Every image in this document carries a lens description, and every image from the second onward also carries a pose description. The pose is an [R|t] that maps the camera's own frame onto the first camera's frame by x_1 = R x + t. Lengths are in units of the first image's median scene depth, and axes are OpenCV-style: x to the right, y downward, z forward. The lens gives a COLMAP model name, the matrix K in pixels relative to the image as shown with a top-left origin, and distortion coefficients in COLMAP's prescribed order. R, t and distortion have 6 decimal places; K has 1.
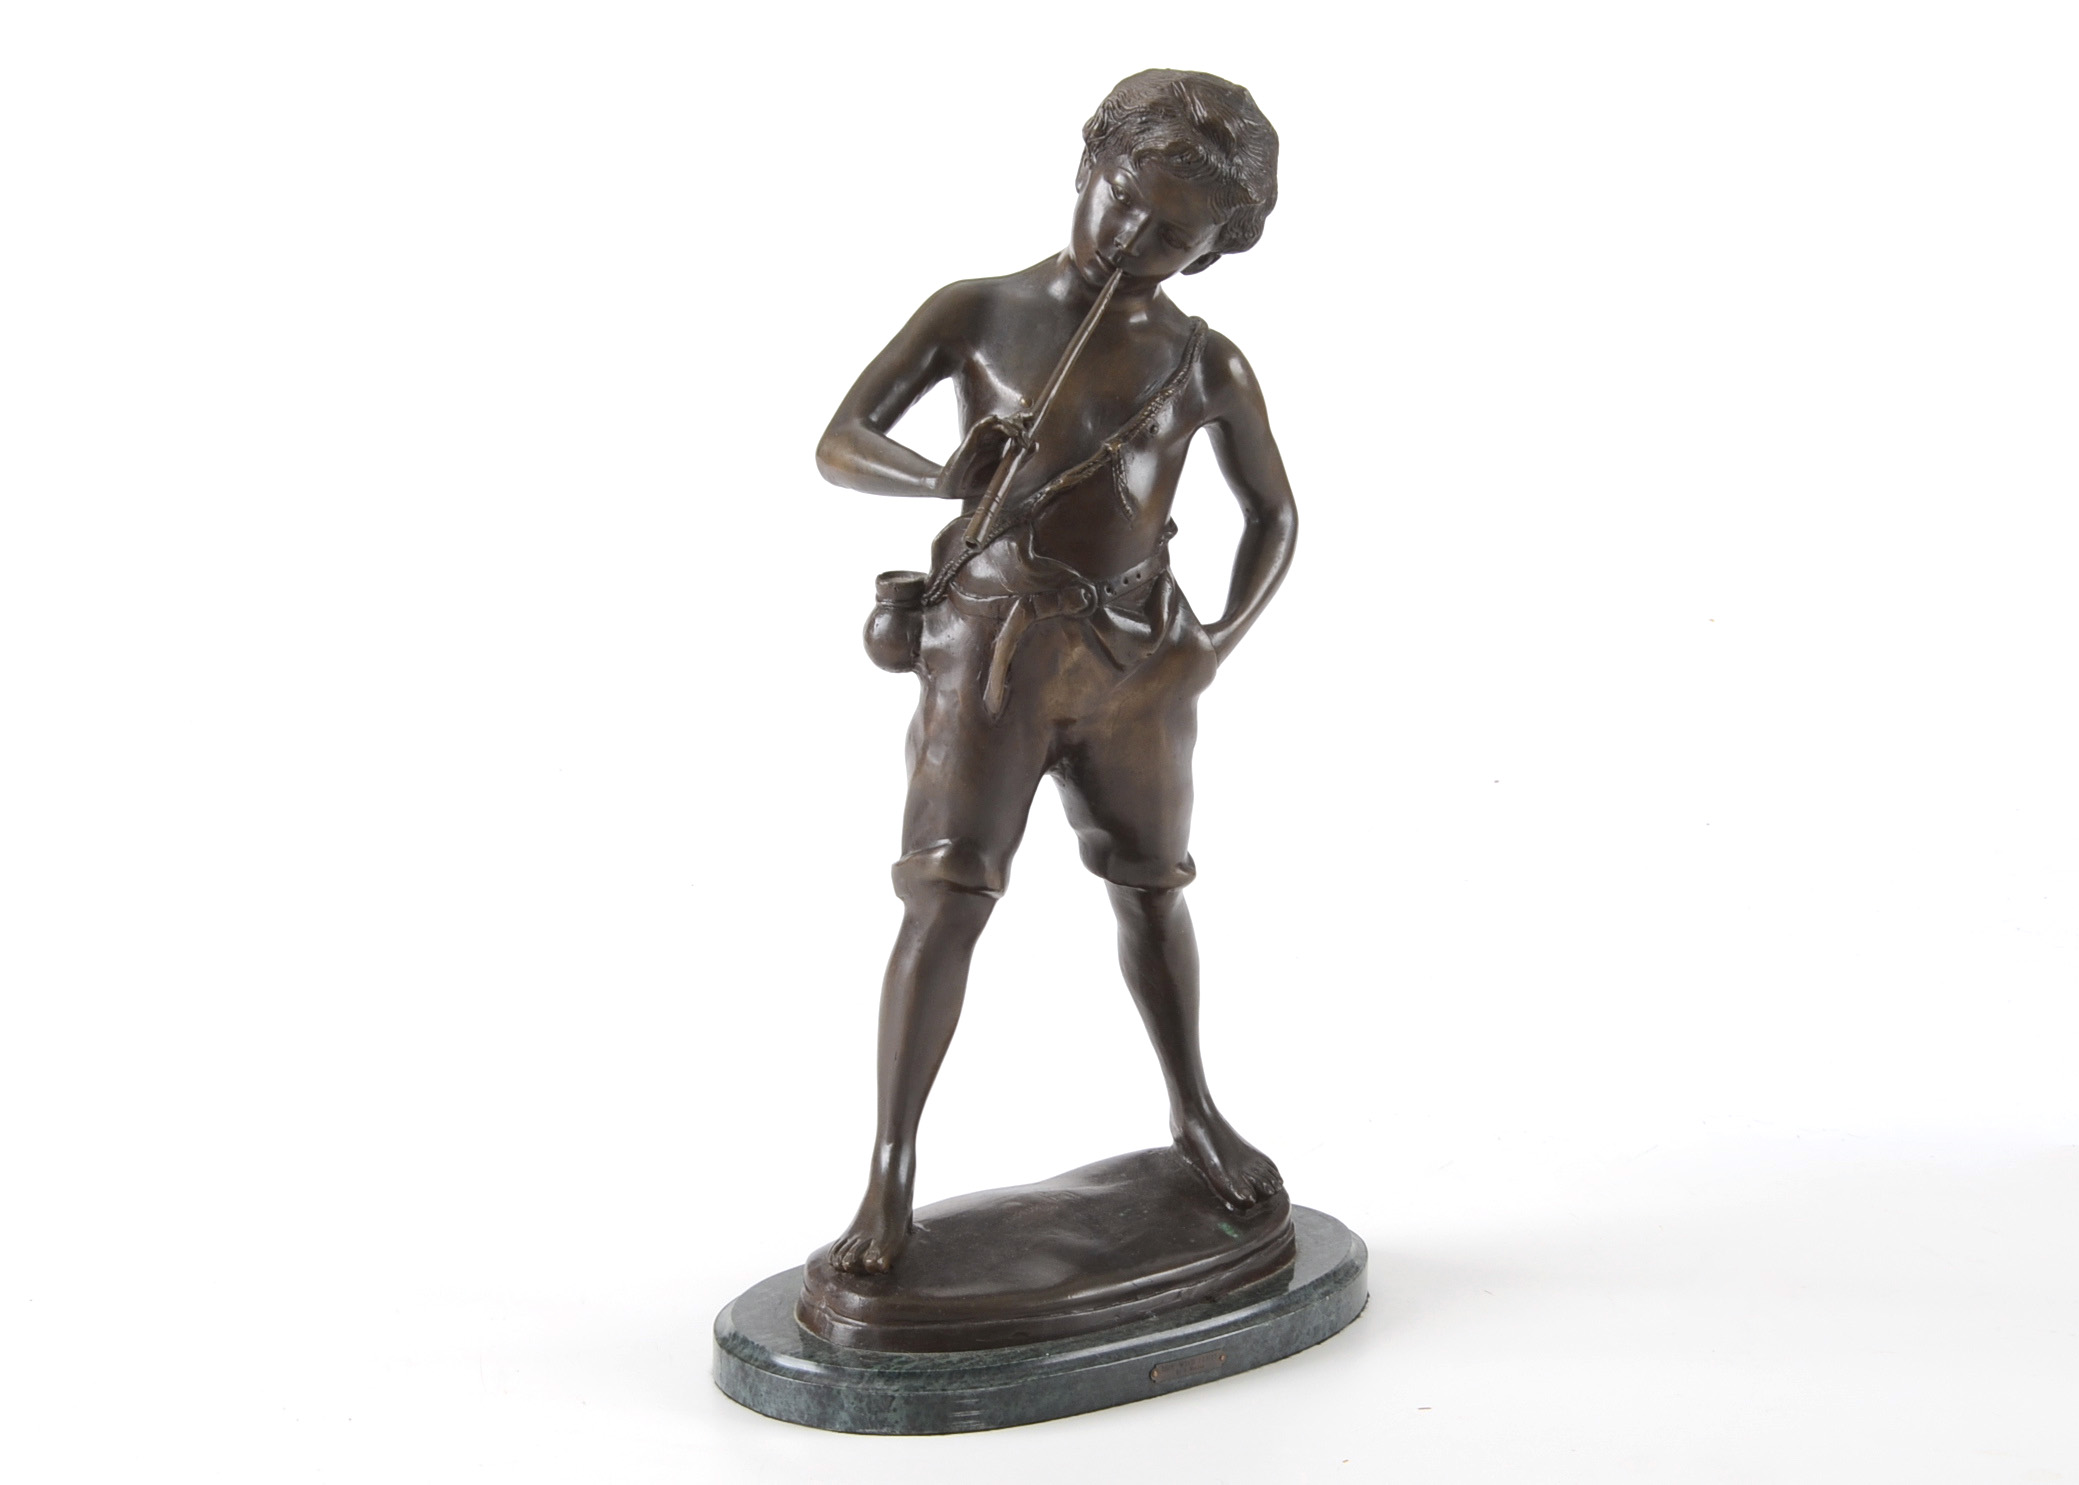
lens RADIAL K [[4562.0, 0, 1039.5], [0, 4562.0, 742.5], [0, 0, 1]] dist [-0.839260, 0.005767]
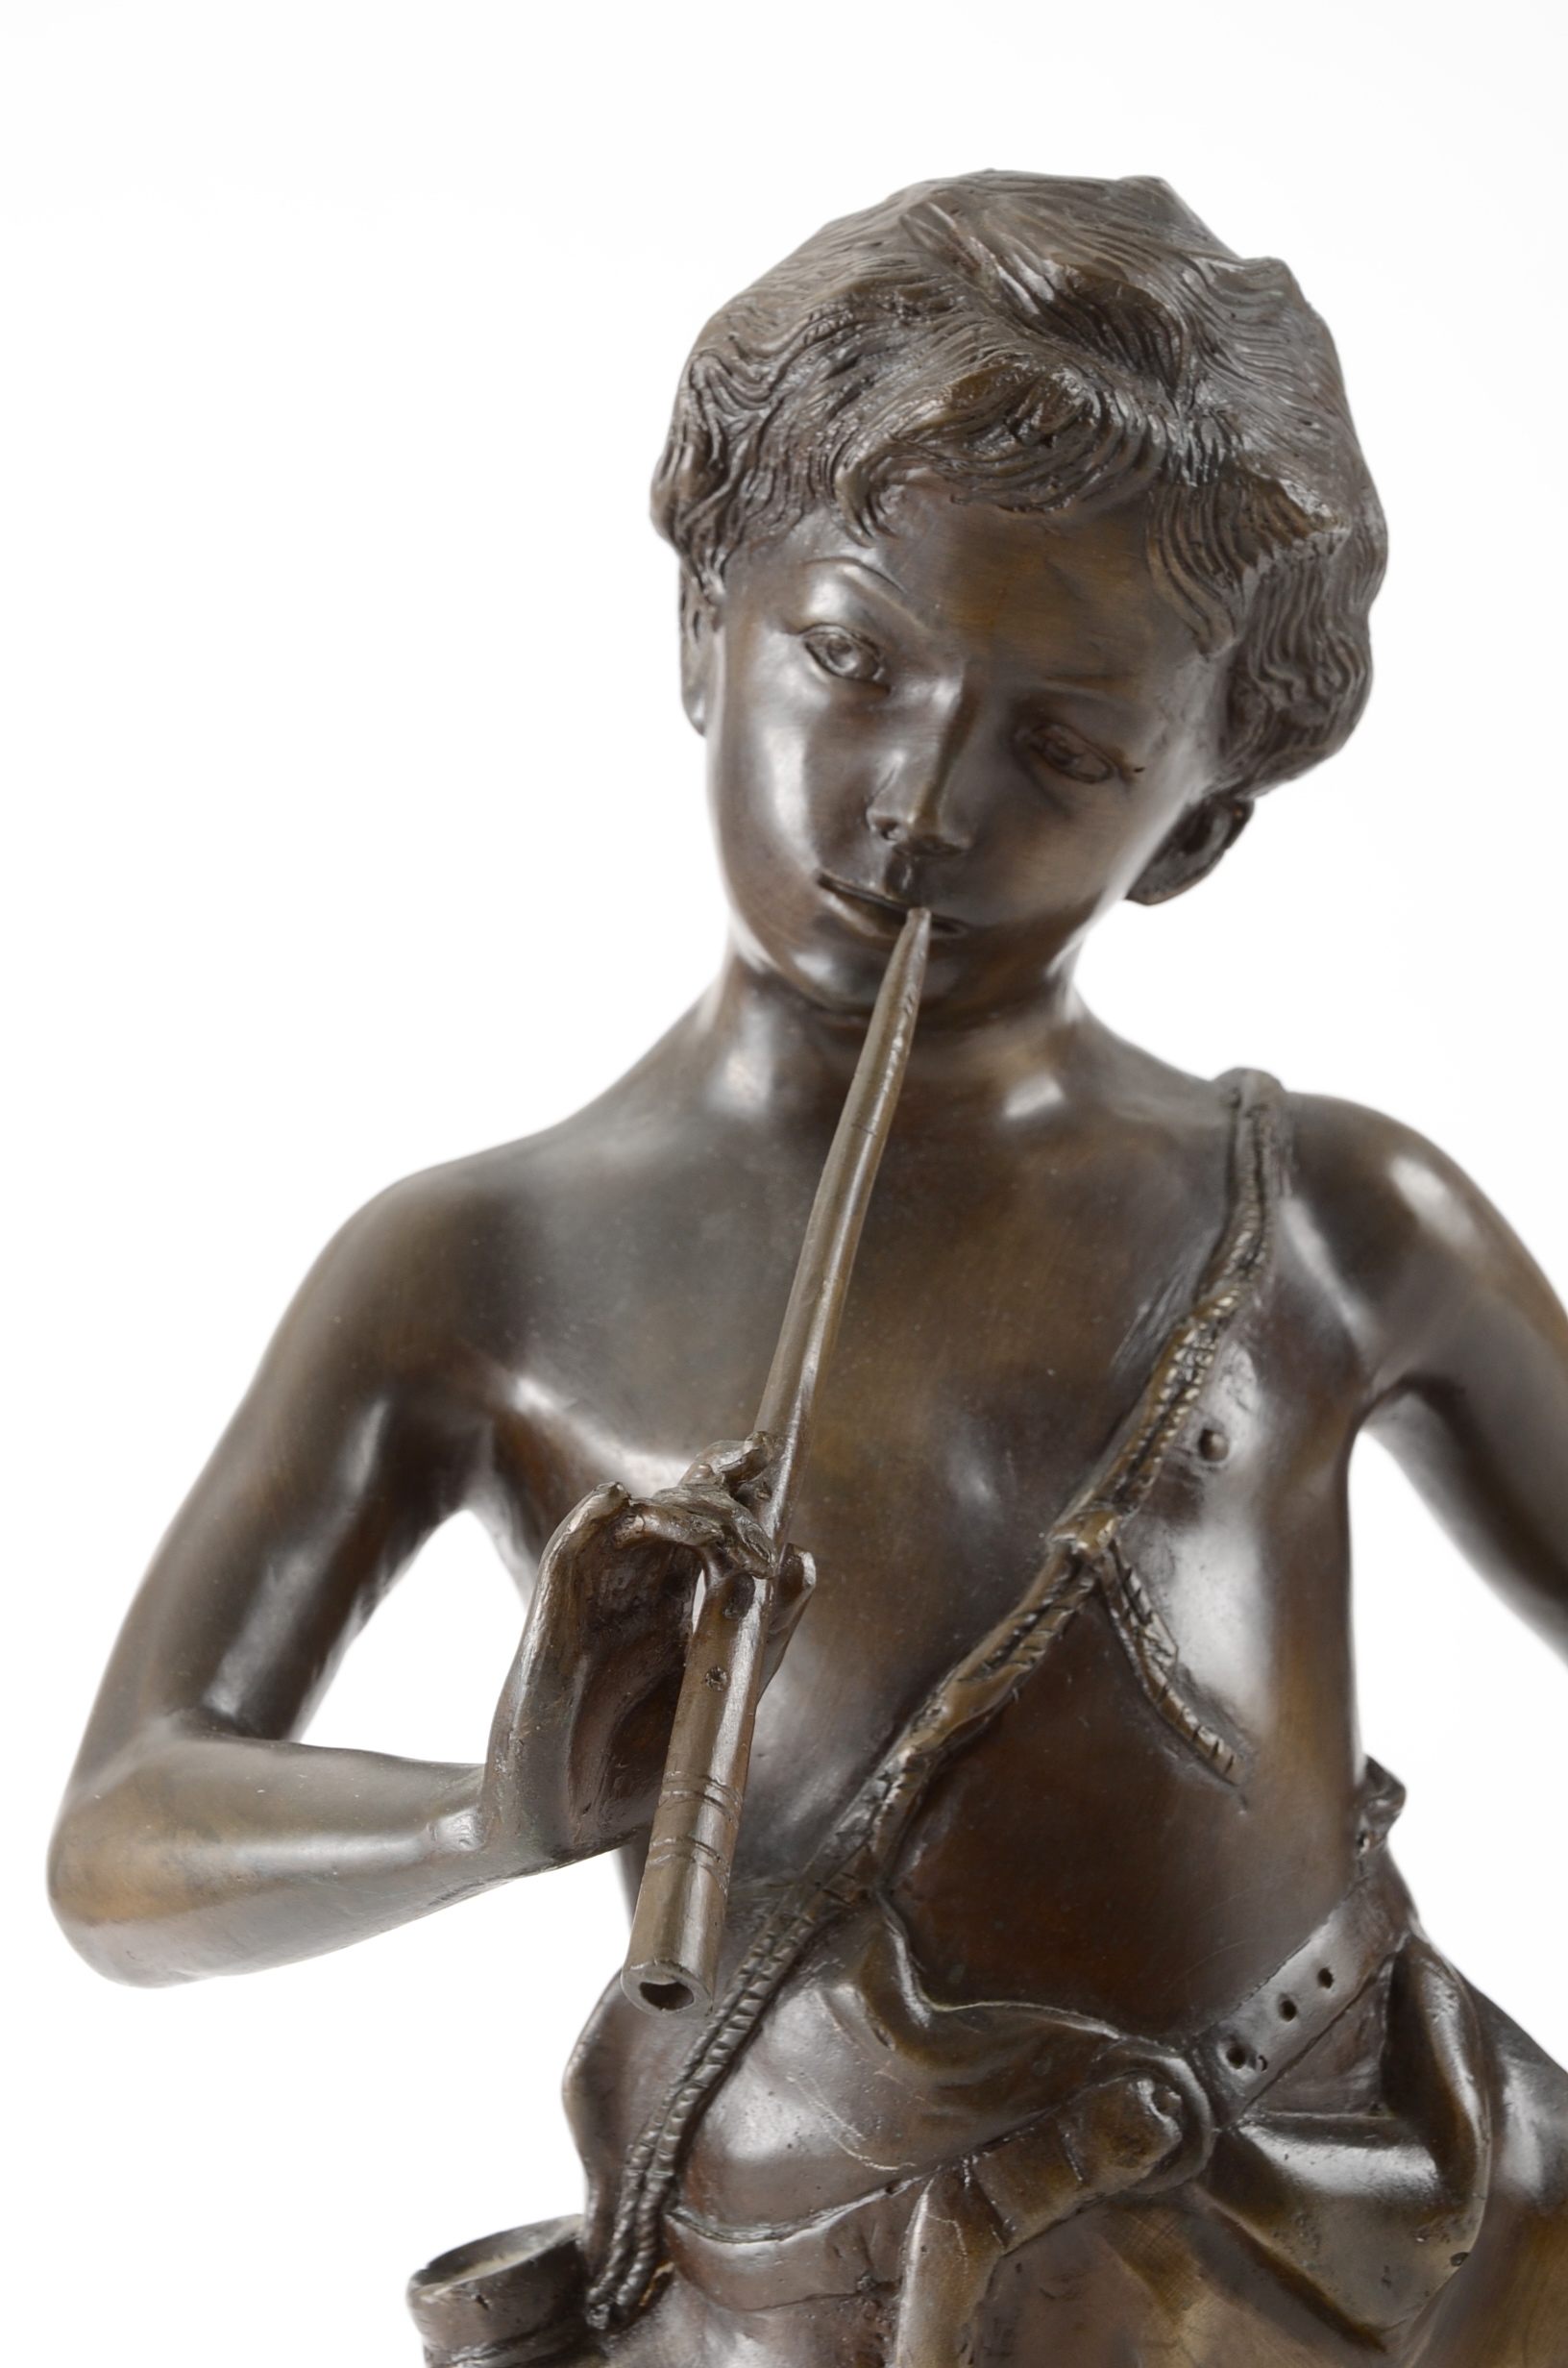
lens RADIAL K [[7383.1, 0, 784.0], [0, 7383.1, 1184.0], [0, 0, 1]] dist [0.822842, 1.043747]
pose [[0.955849, -0.293504, 0.014433, -0.001514], [0.290082, 0.934576, -0.205961, 0.001472], [0.046961, 0.201054, 0.978454, 0.558070]]
